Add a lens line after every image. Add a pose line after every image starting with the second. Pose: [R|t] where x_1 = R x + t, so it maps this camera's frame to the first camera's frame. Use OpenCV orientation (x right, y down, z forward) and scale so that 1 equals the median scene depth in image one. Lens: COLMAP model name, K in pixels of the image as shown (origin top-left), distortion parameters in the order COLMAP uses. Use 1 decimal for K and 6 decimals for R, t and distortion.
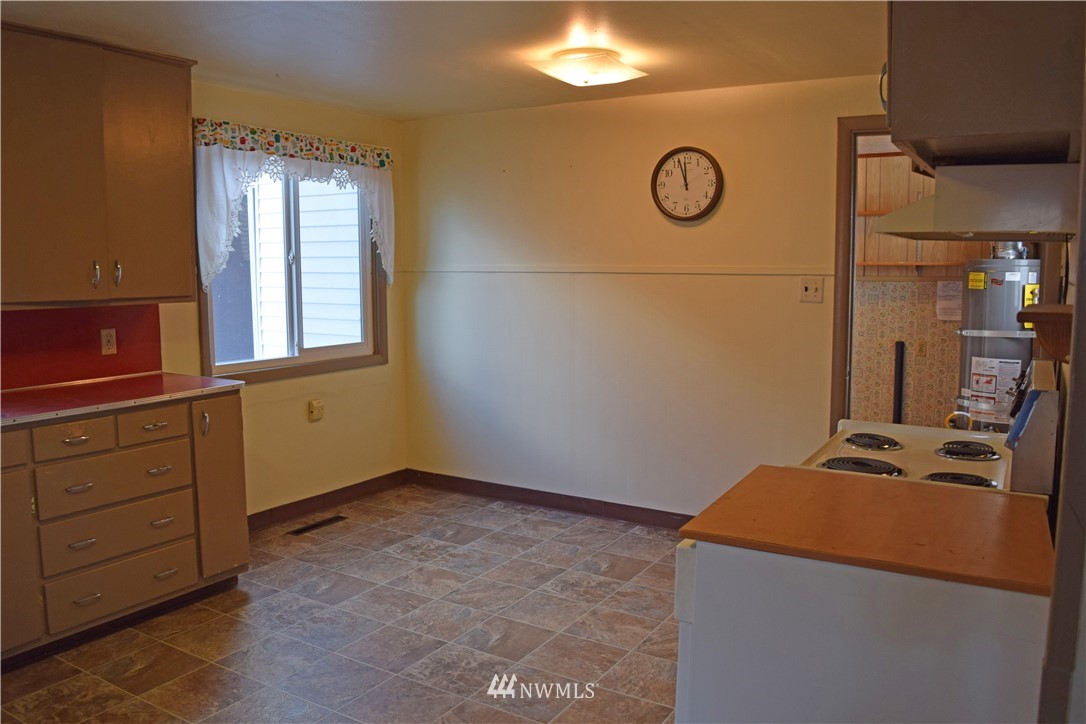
lens RADIAL K [[852.0, 0, 544.6], [0, 852.0, 357.5], [0, 0, 1]] dist [-0.092583, 0.018673]
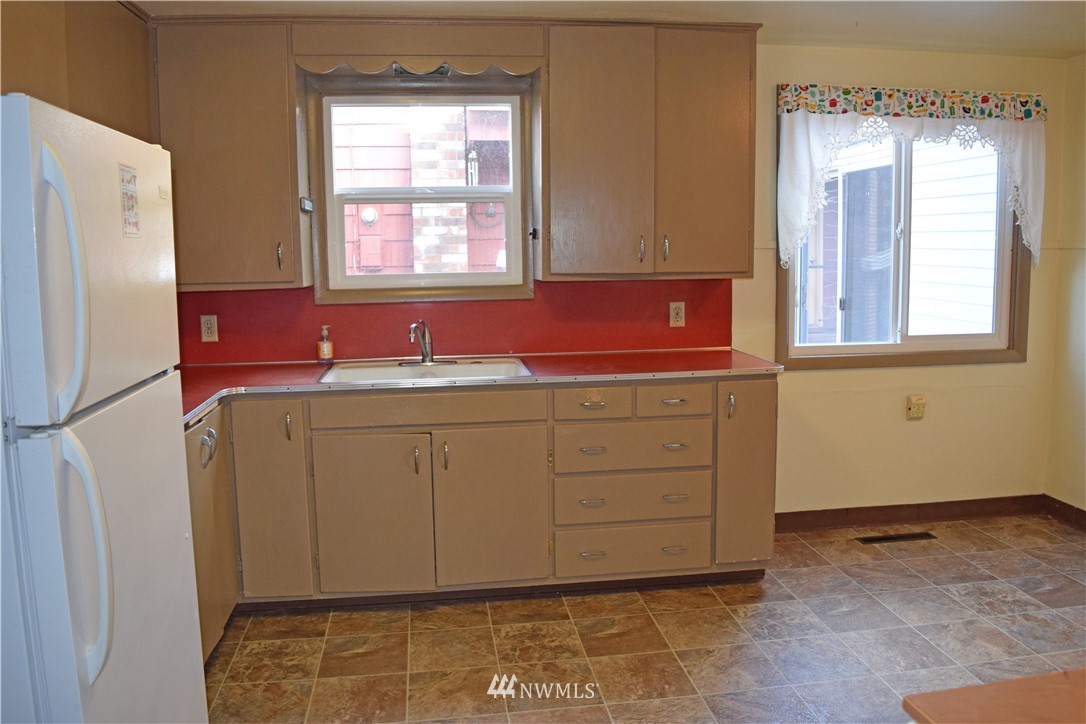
lens RADIAL K [[852.0, 0, 544.6], [0, 852.0, 357.5], [0, 0, 1]] dist [-0.092583, 0.018673]
pose [[0.635627, 0.090759, -0.766643, 0.156664], [-0.069679, 0.995757, 0.060112, -0.015296], [0.768846, 0.015210, 0.639254, 0.173437]]
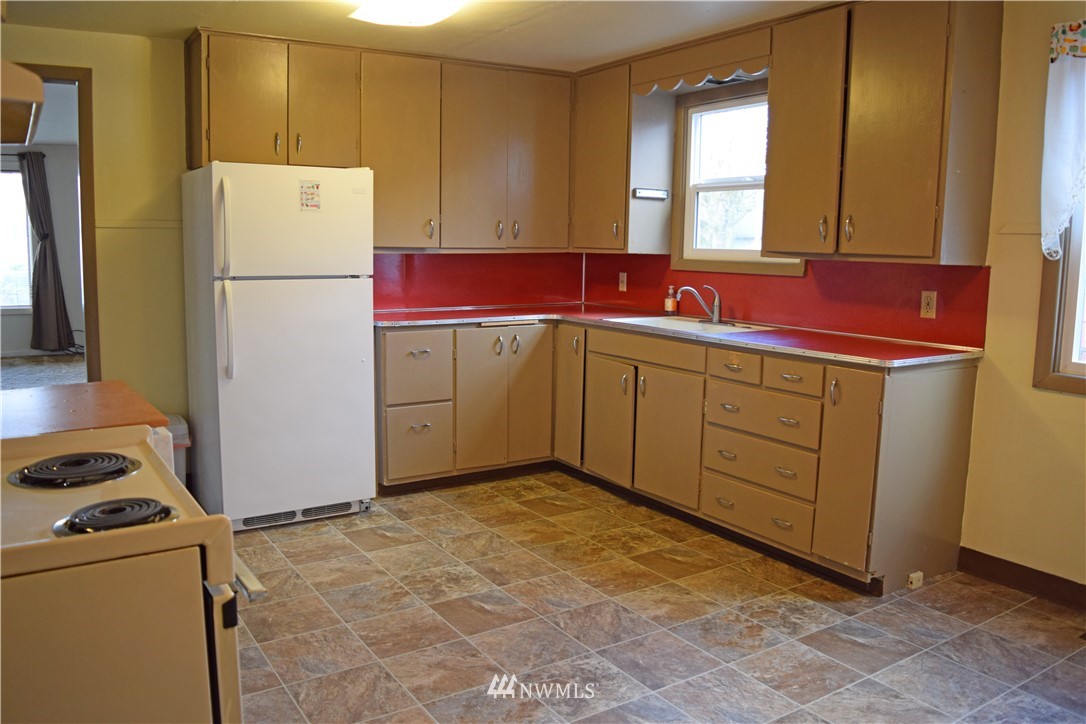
lens RADIAL K [[852.0, 0, 544.6], [0, 852.0, 357.5], [0, 0, 1]] dist [-0.092583, 0.018673]
pose [[-0.433320, 0.114514, -0.893935, 0.437564], [-0.111975, 0.977368, 0.179479, -0.069709], [0.894257, 0.177870, -0.410691, 0.866487]]
